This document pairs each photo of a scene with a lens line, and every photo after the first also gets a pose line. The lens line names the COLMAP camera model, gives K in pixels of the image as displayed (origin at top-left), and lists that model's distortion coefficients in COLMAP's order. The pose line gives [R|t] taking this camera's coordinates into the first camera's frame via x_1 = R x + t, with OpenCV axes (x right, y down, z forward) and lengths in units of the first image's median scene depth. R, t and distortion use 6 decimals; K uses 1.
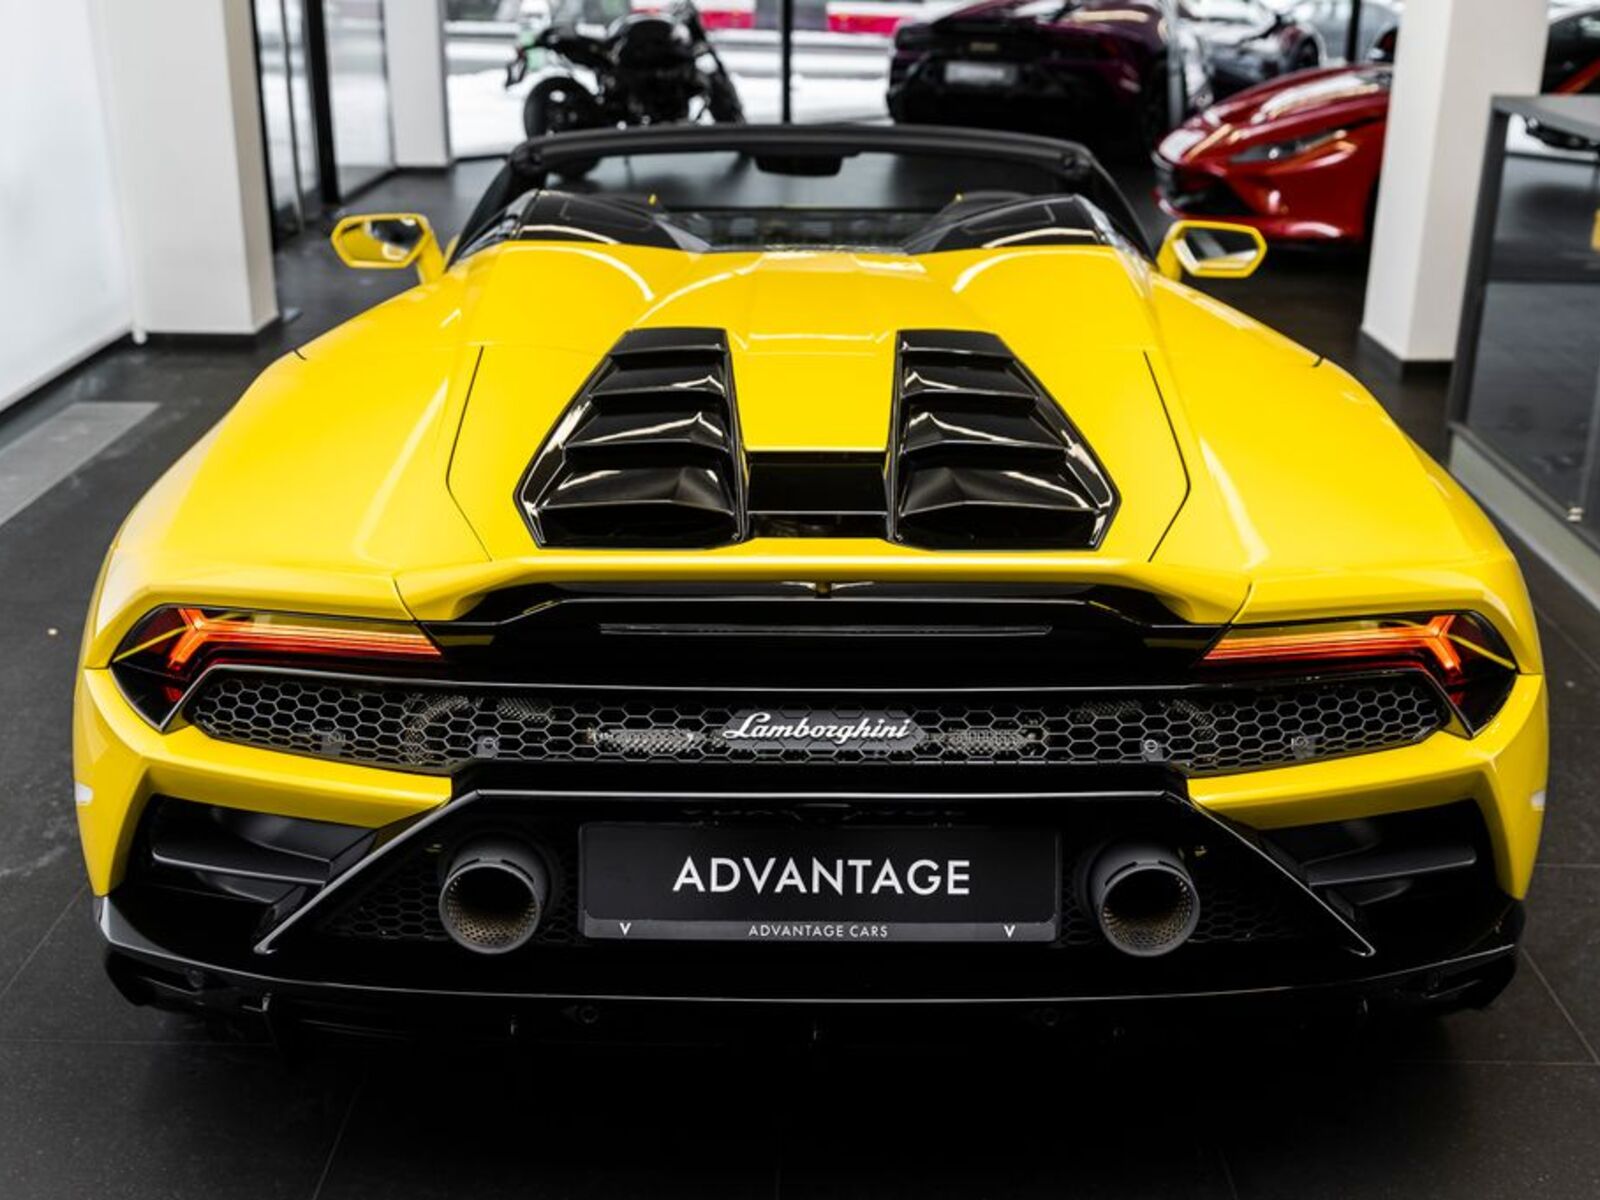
lens RADIAL K [[1840.6, 0, 800.0], [0, 1840.6, 600.0], [0, 0, 1]] dist [-0.006393, 0.017061]
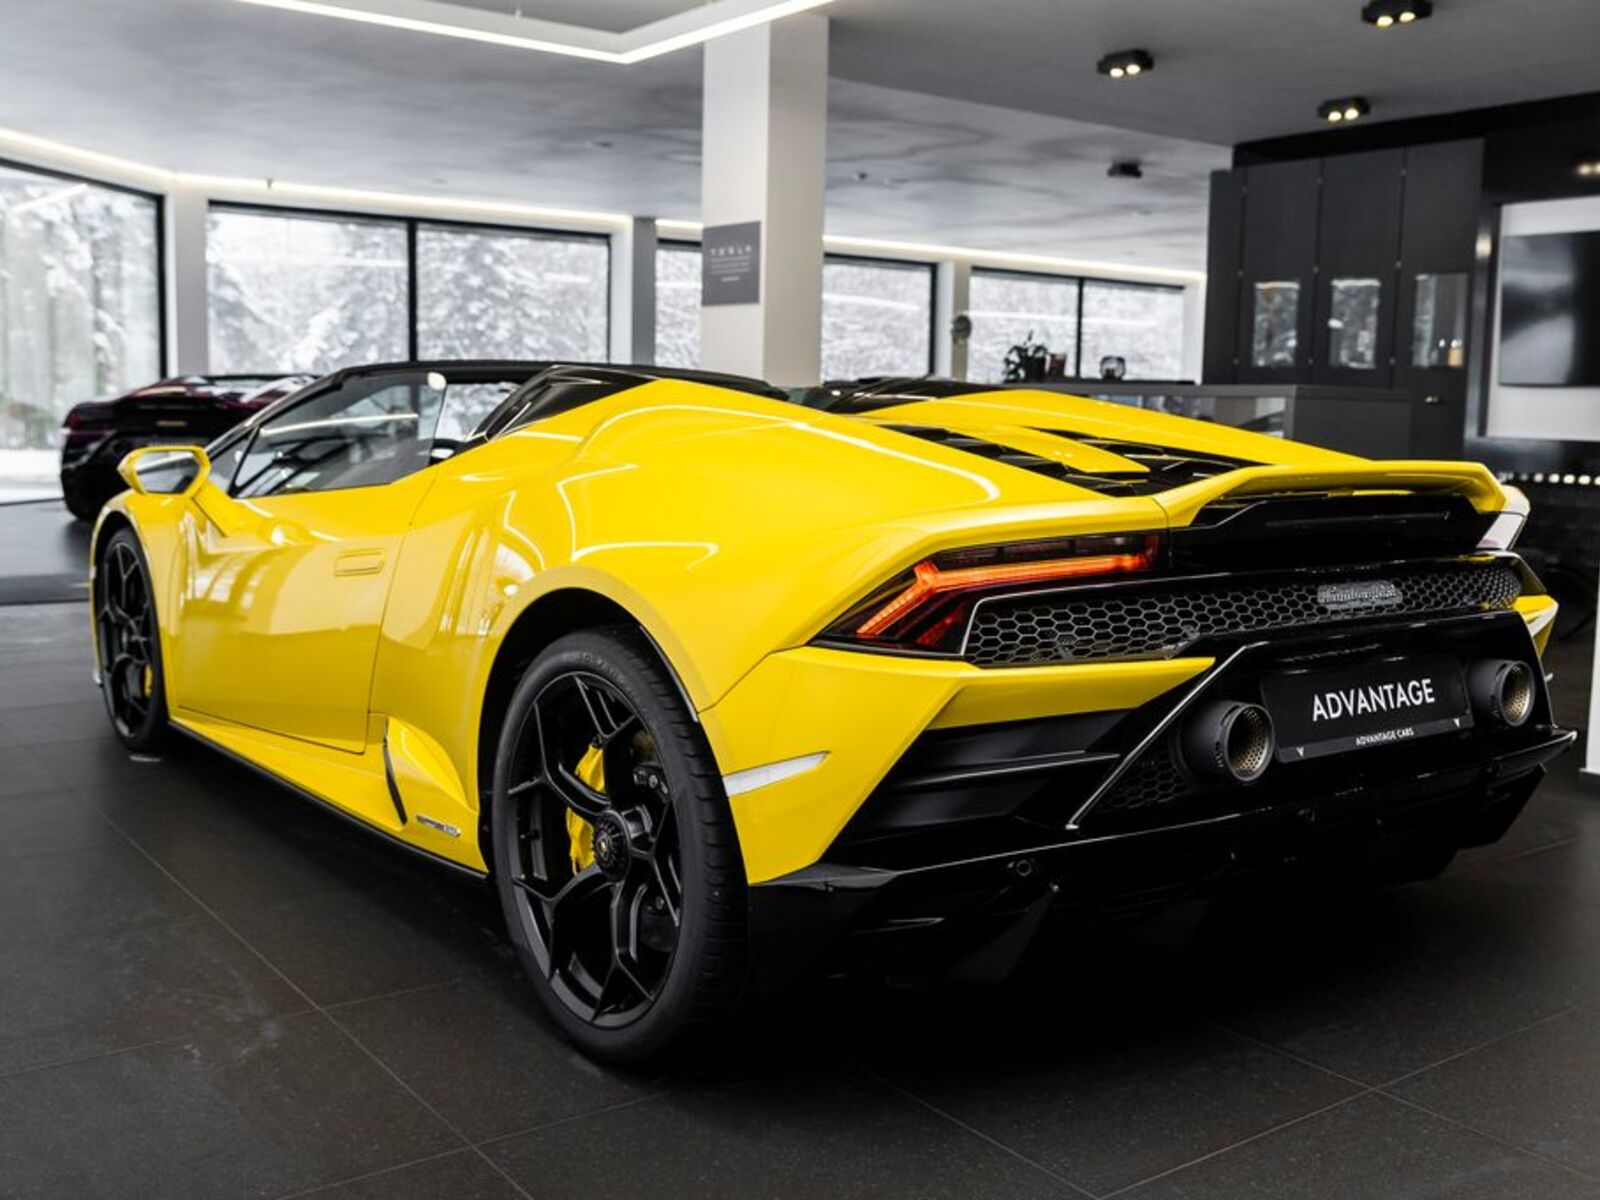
lens RADIAL K [[1599.7, 0, 847.8], [0, 1599.7, 575.3], [0, 0, 1]] dist [-0.038445, 0.004271]
pose [[0.793129, -0.058680, 0.606221, -1.047510], [0.197996, 0.966126, -0.165524, 0.180720], [-0.575973, 0.251311, 0.777880, 0.257114]]
